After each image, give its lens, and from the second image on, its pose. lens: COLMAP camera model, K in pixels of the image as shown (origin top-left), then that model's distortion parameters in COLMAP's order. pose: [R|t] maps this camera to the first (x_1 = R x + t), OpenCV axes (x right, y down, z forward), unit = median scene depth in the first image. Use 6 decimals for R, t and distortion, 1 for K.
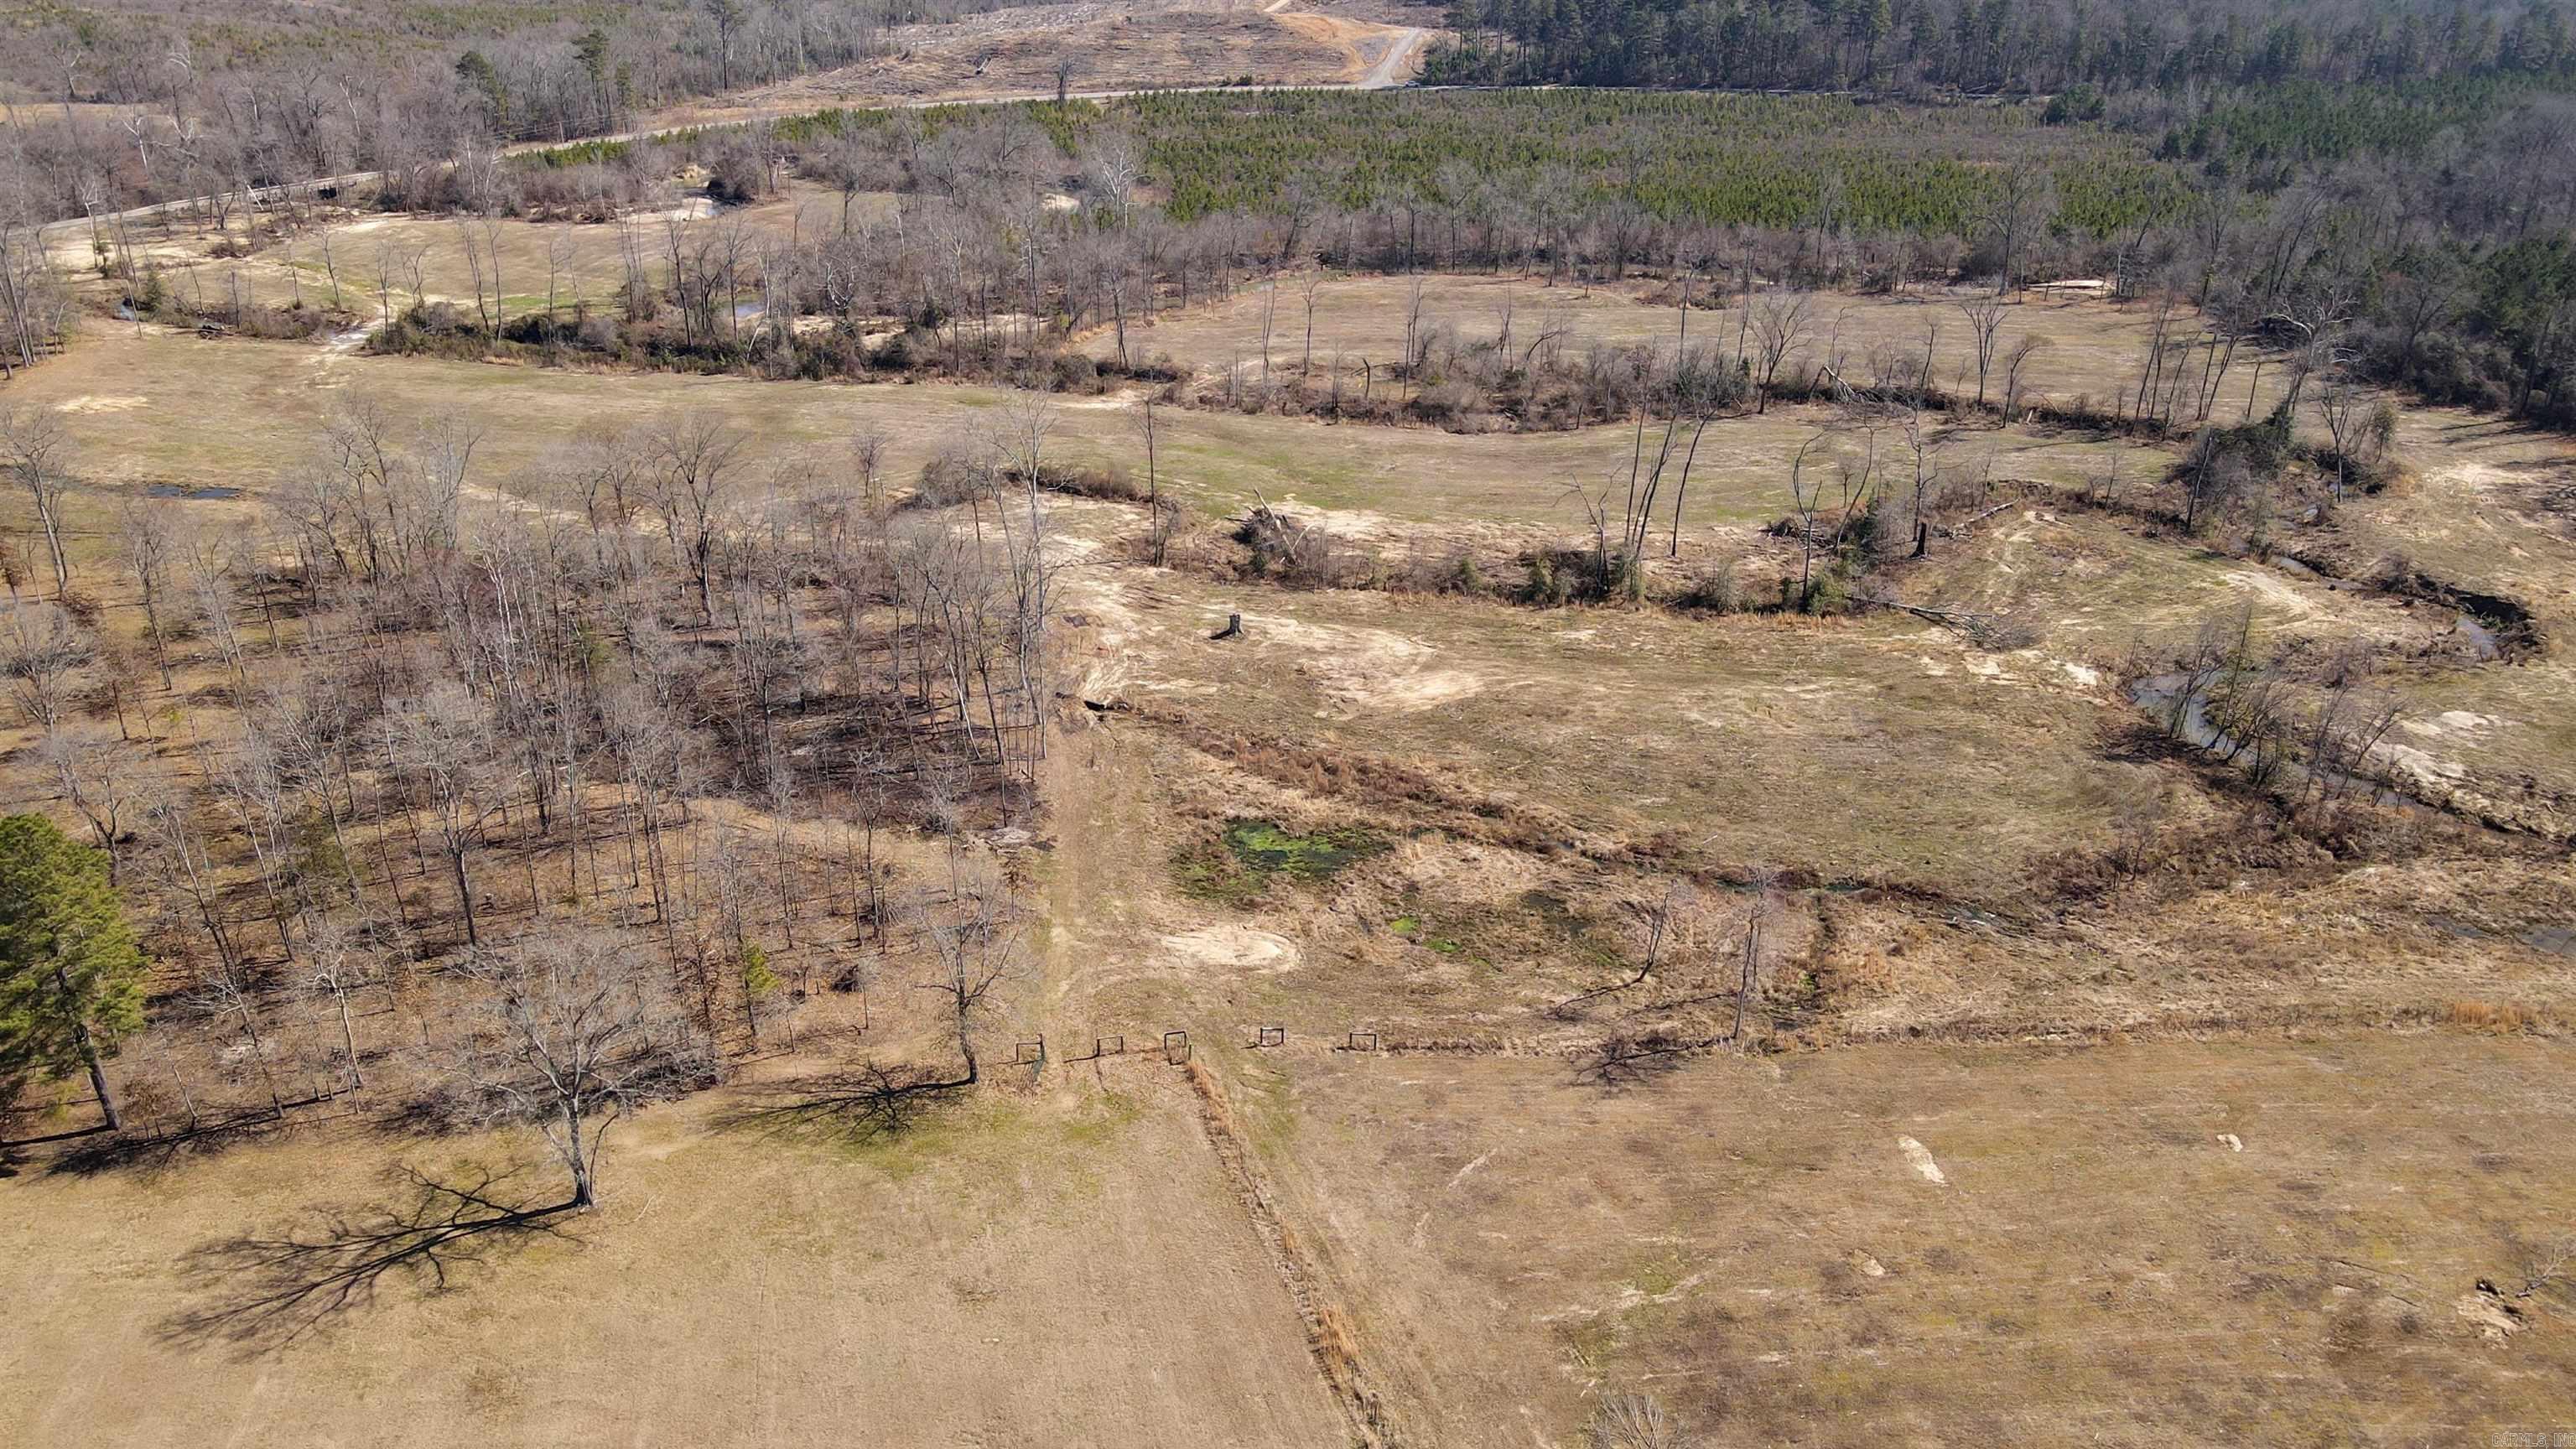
lens RADIAL K [[1934.3, 0, 1330.8], [0, 1934.3, 717.3], [0, 0, 1]] dist [0.004434, 0.010615]
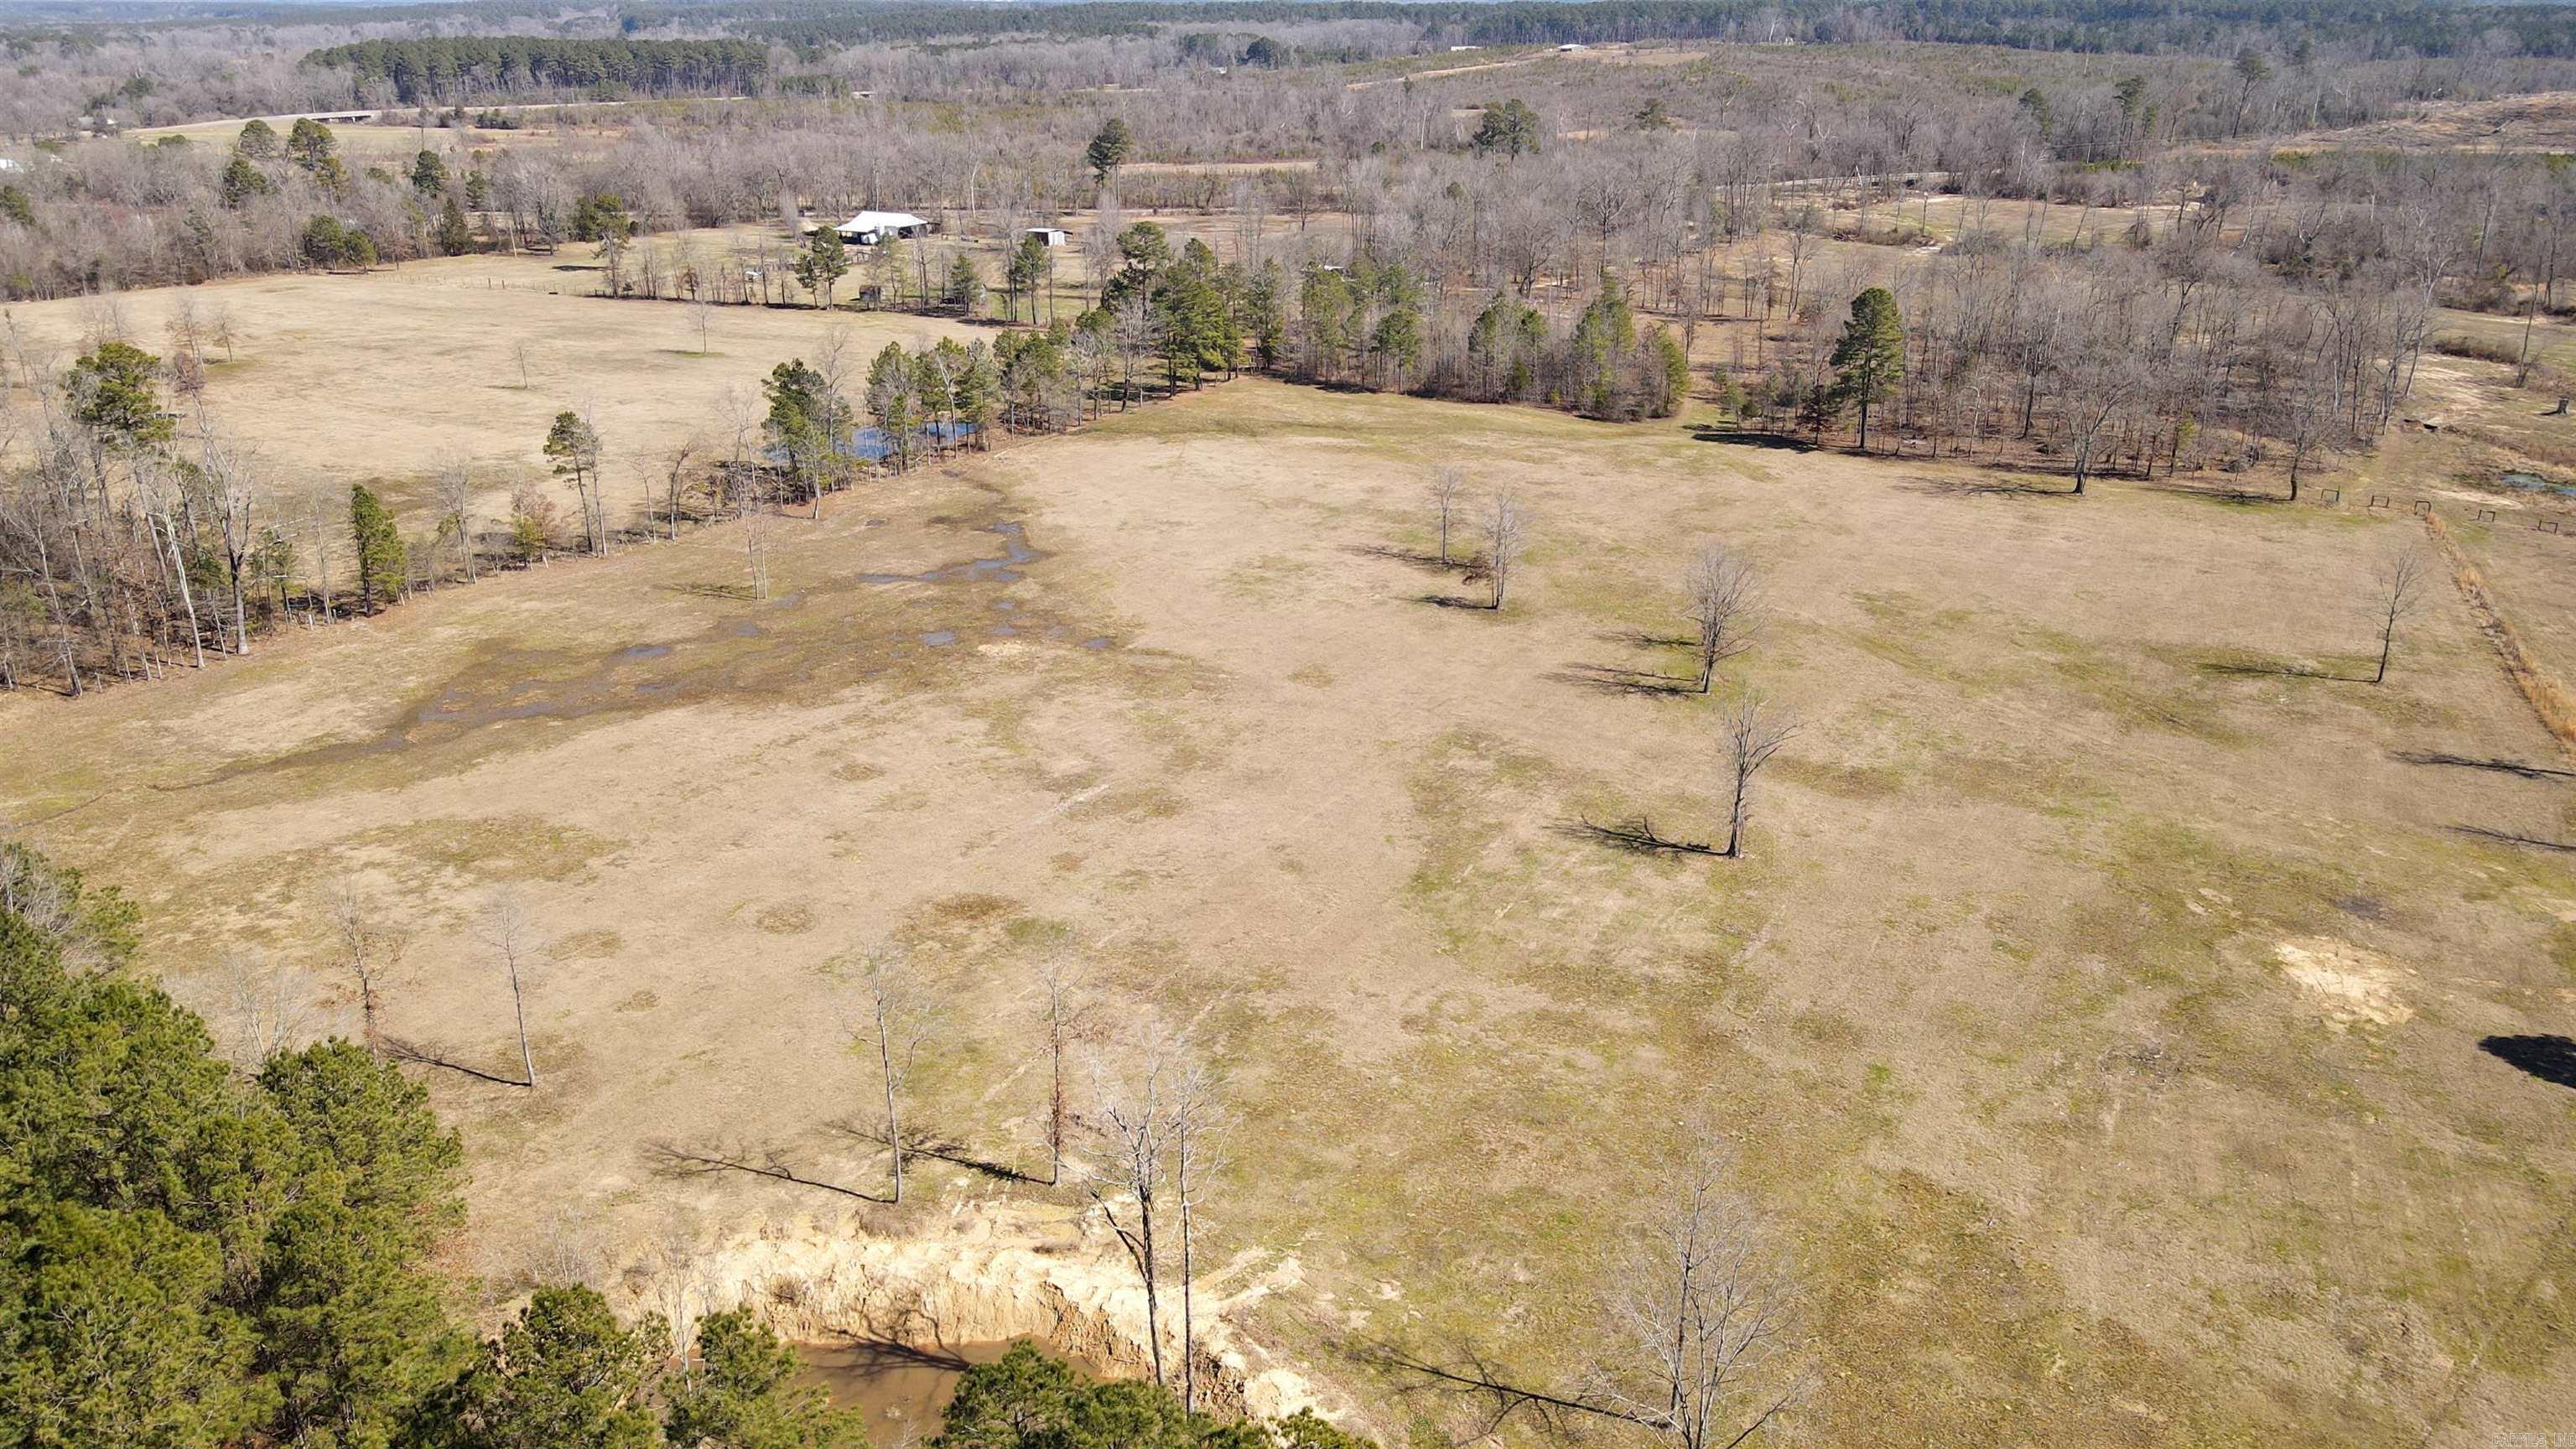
lens RADIAL K [[1941.0, 0, 1288.0], [0, 1941.0, 724.5], [0, 0, 1]] dist [0.001710, 0.032096]
pose [[0.752899, 0.222638, -0.619335, 0.085807], [-0.253289, 0.966582, 0.039554, 0.165021], [0.607444, 0.127090, 0.784130, -0.298769]]
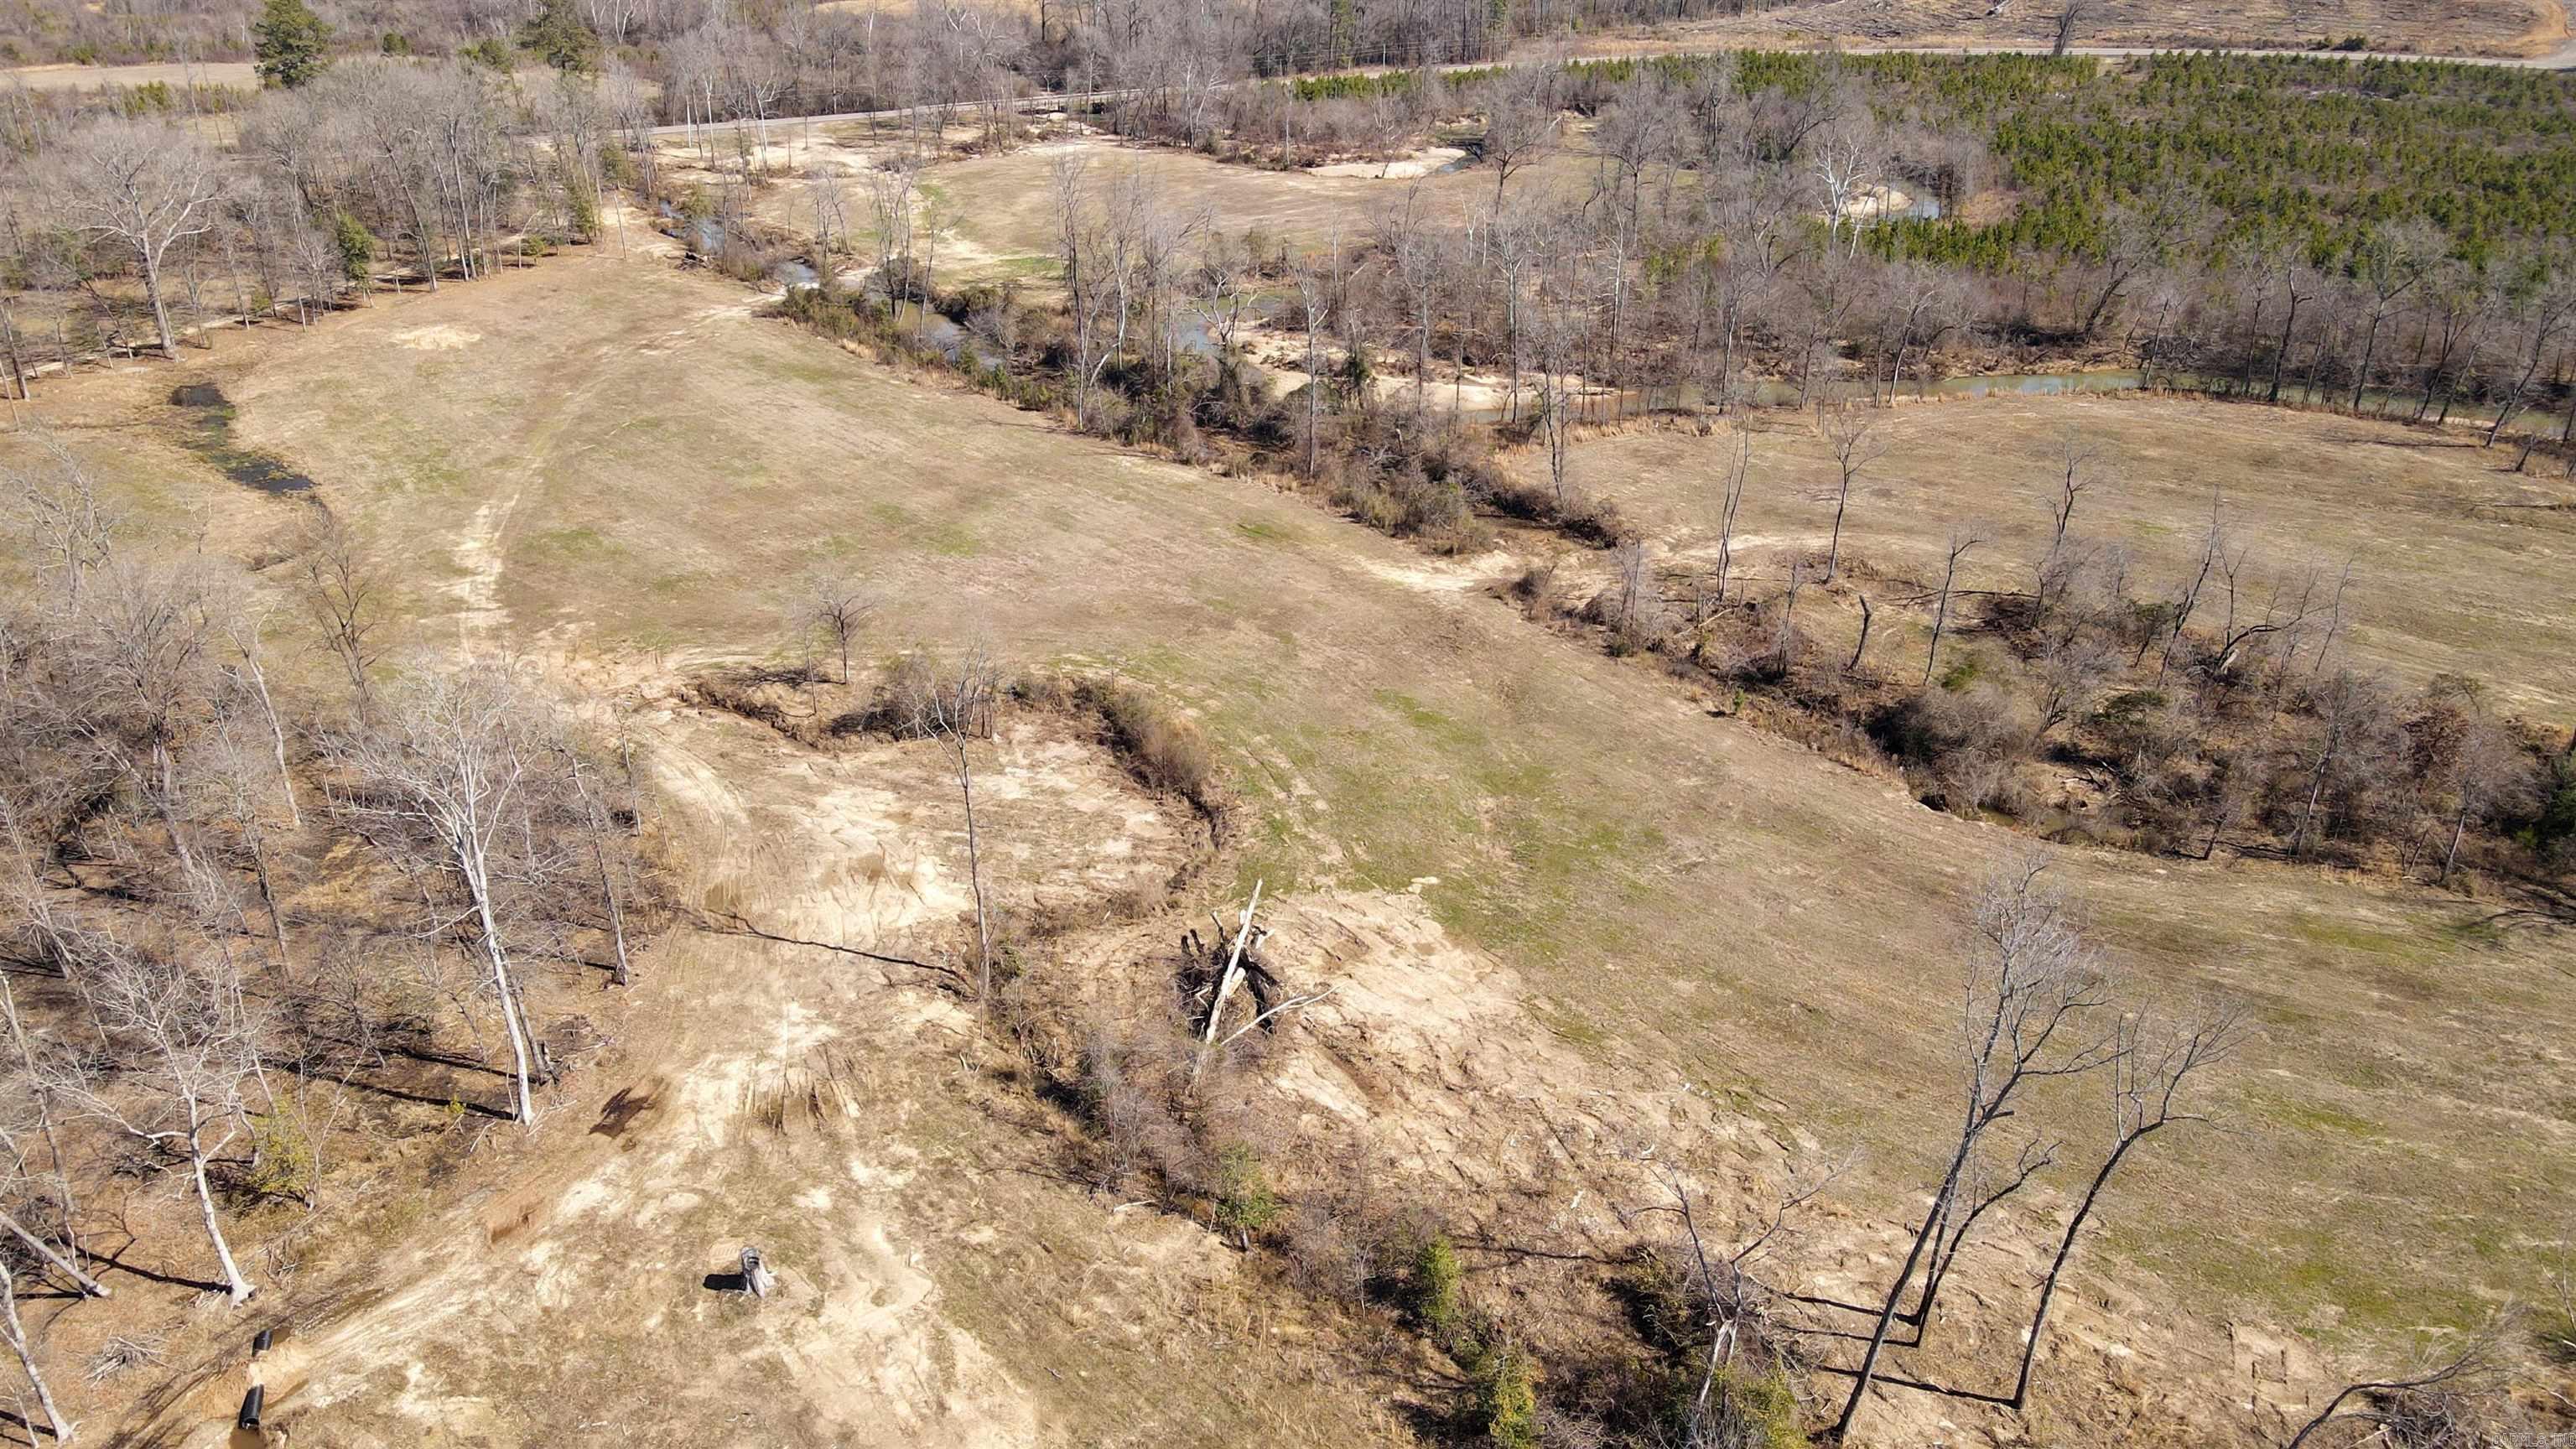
lens RADIAL K [[1934.3, 0, 1330.8], [0, 1934.3, 717.3], [0, 0, 1]] dist [0.004434, 0.010615]
pose [[0.814035, 0.247342, -0.525517, 0.125447], [-0.229454, 0.968144, 0.100242, -0.117980], [0.533571, 0.038981, 0.844857, 0.329216]]
